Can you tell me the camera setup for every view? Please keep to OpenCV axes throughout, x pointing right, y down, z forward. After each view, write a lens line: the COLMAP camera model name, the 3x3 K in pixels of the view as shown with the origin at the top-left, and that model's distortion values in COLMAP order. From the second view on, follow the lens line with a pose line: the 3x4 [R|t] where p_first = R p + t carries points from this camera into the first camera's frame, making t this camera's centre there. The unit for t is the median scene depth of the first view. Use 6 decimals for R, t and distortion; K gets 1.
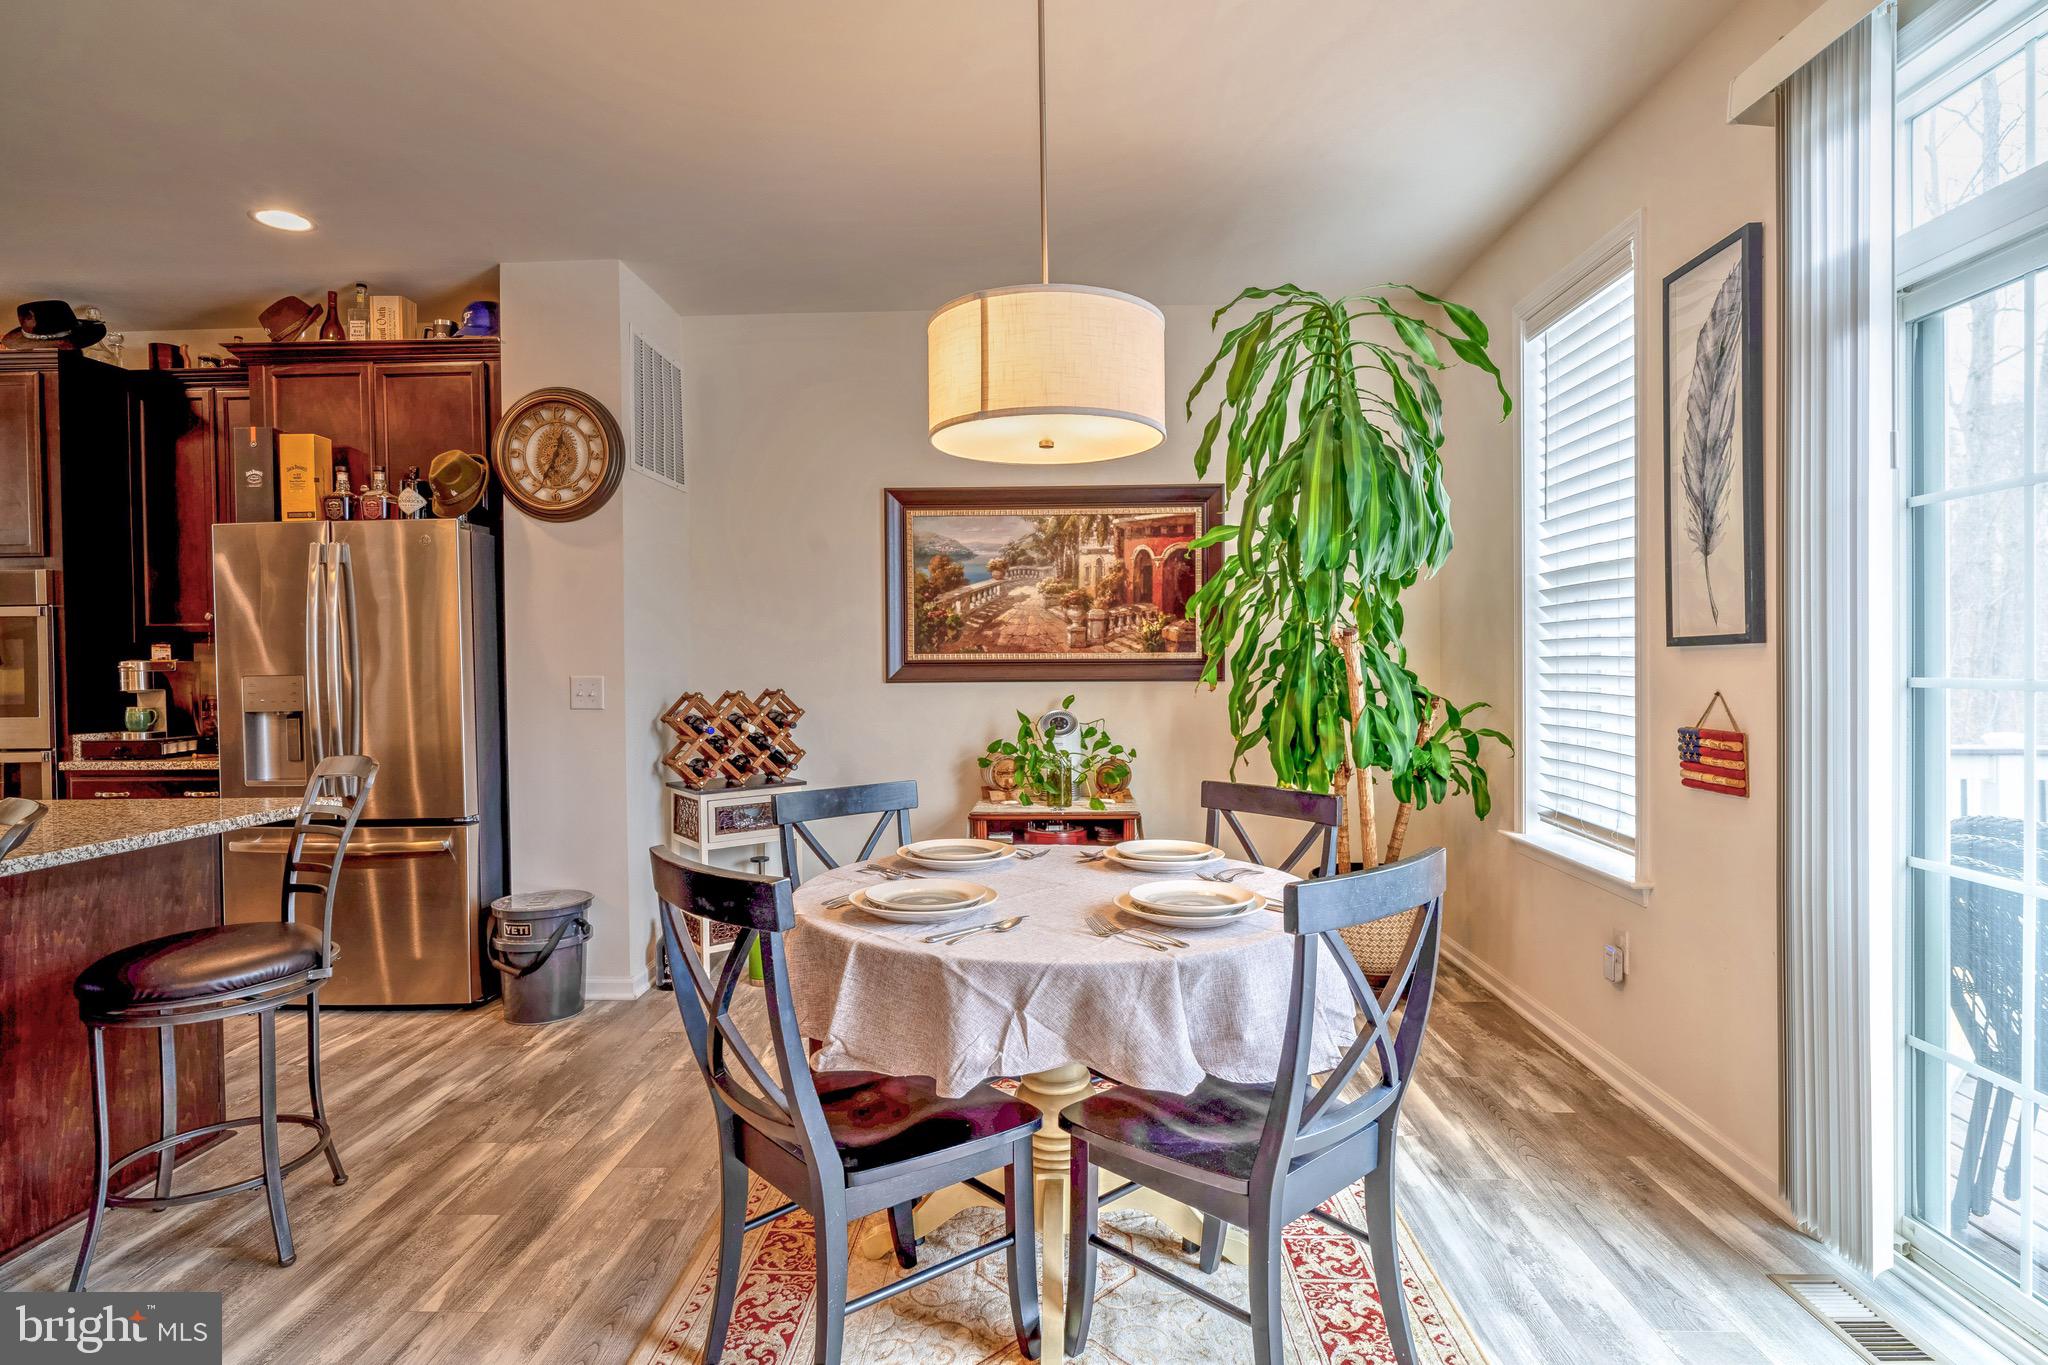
lens RADIAL K [[1056.5, 0, 1029.6], [0, 1056.5, 681.6], [0, 0, 1]] dist [-0.000422, -0.001297]
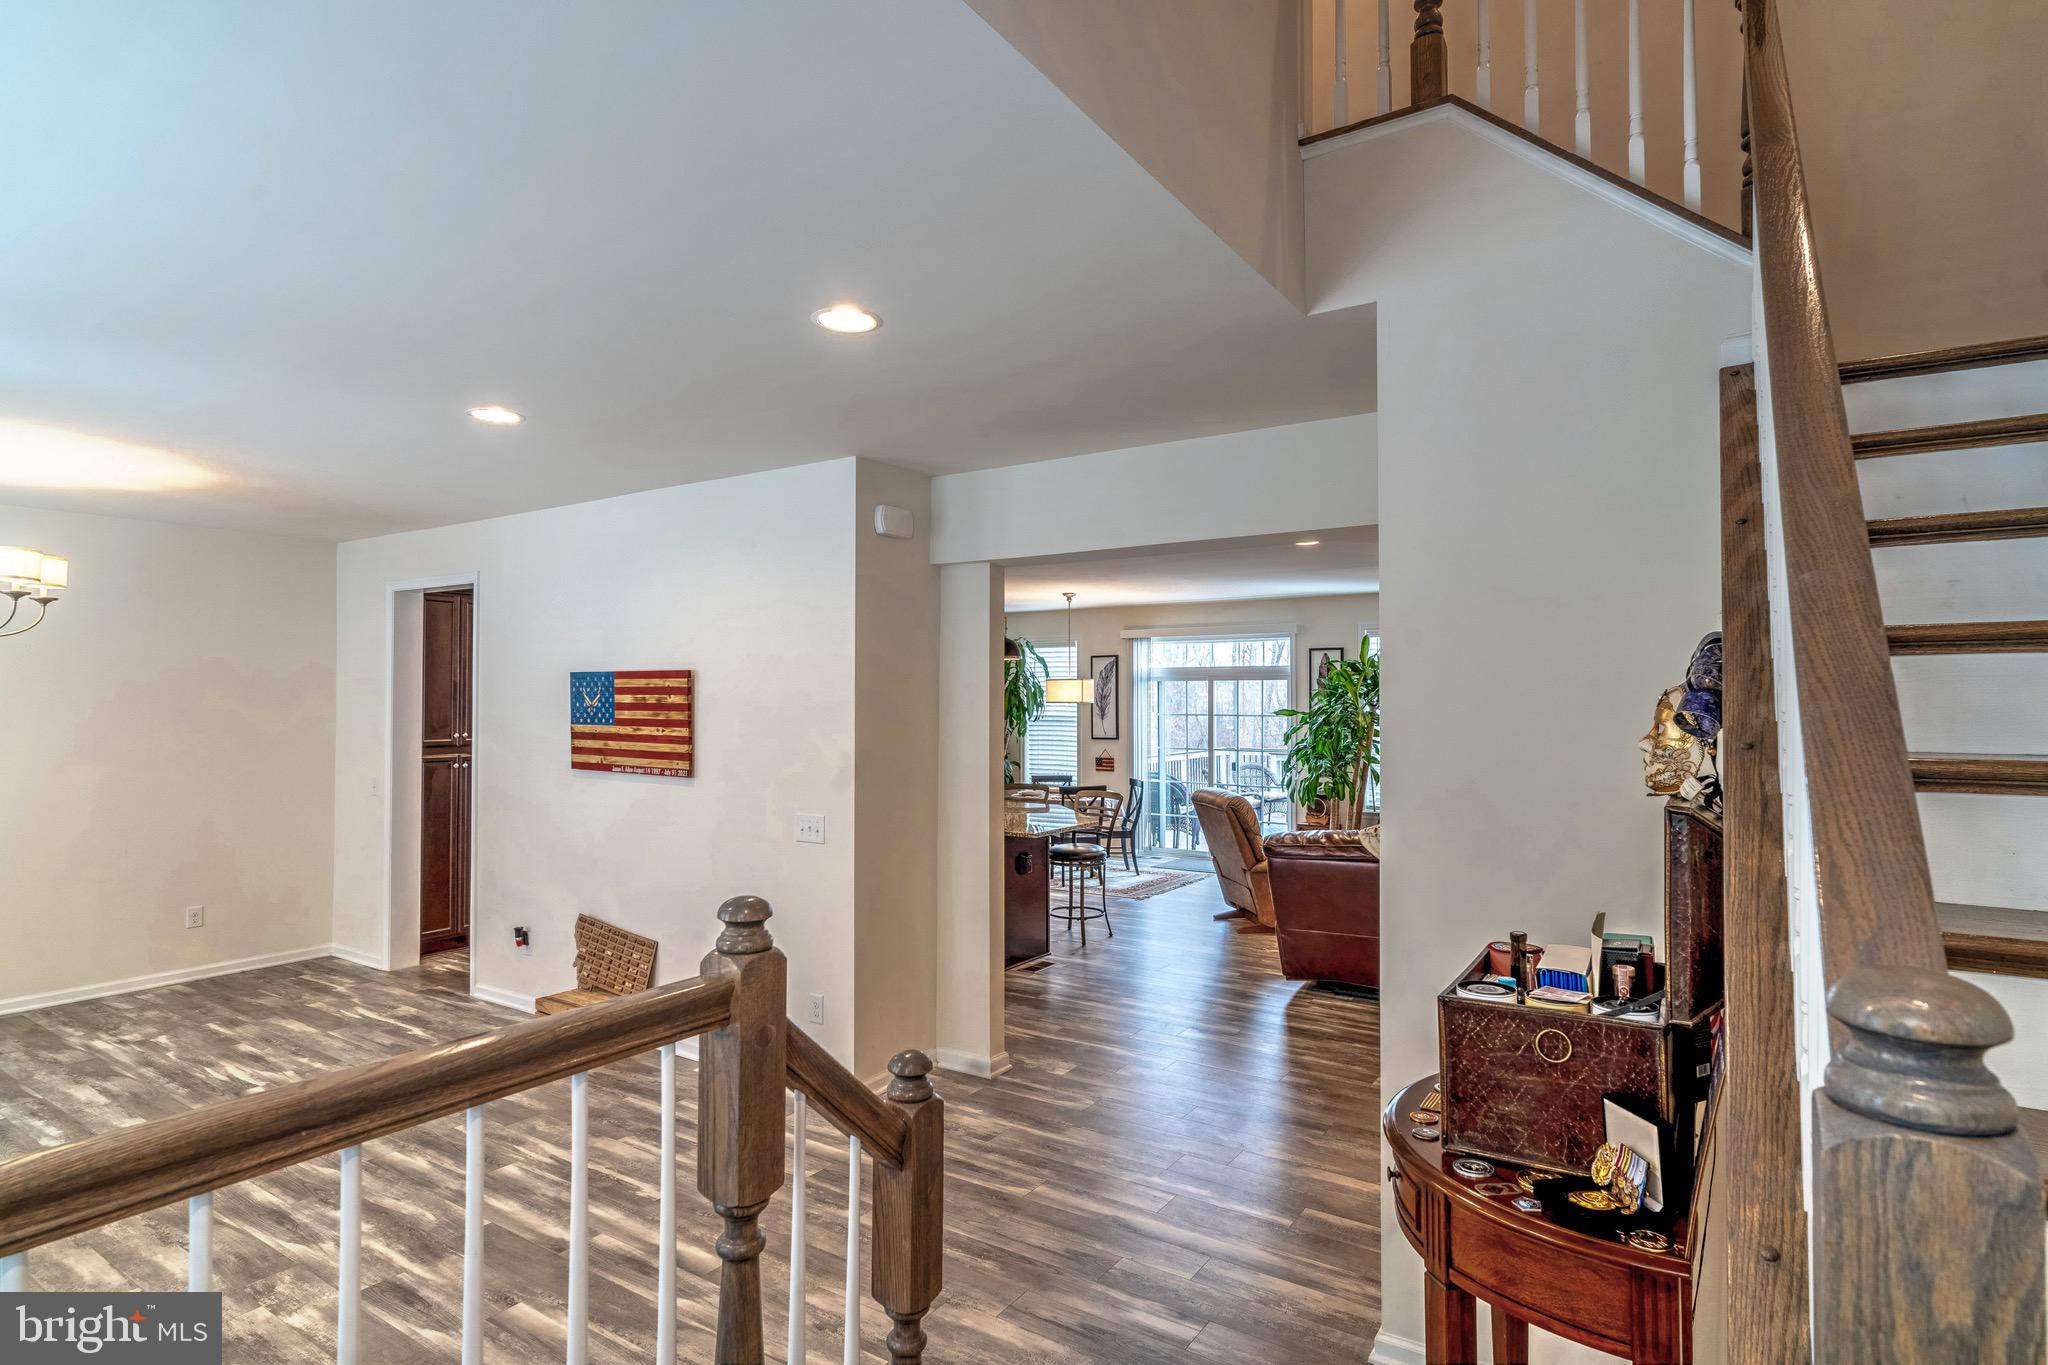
lens RADIAL K [[1049.9, 0, 1024.0], [0, 1049.9, 682.5], [0, 0, 1]] dist [0.000788, 0.000110]
pose [[0.524999, 0.027085, 0.850672, -2.193212], [0.008755, 0.999269, -0.037220, -0.073269], [-0.851058, 0.026988, 0.524378, -0.709558]]
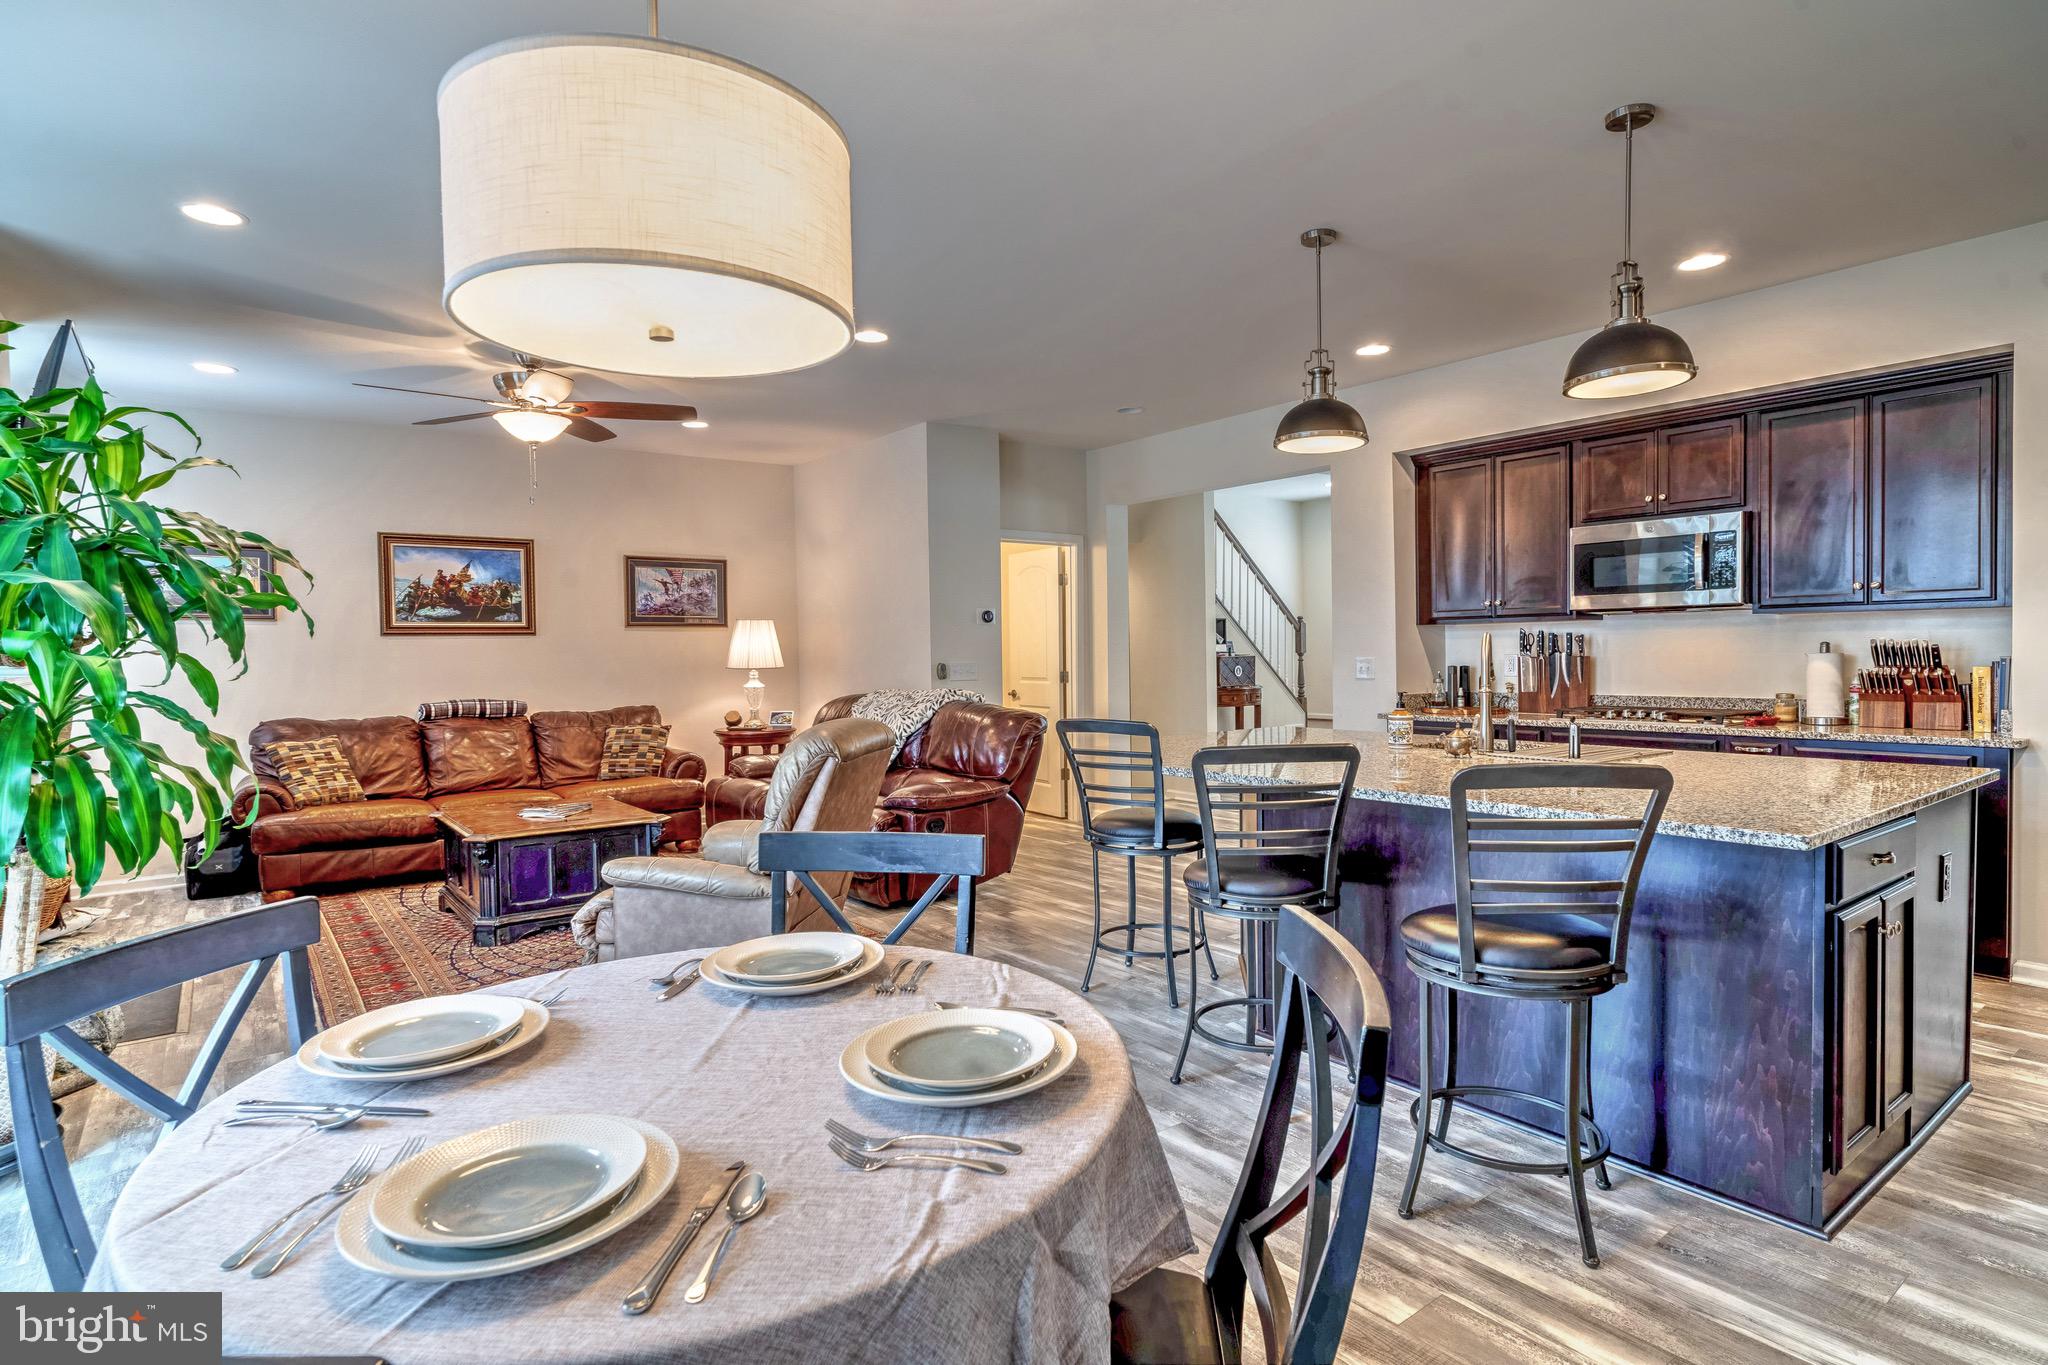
lens RADIAL K [[1061.4, 0, 1035.4], [0, 1061.4, 679.5], [0, 0, 1]] dist [-0.009321, 0.009275]
pose [[-0.769262, 0.044536, -0.637379, 0.131941], [0.015630, 0.998581, 0.050911, -0.027433], [0.638742, 0.029201, -0.768867, 0.849931]]
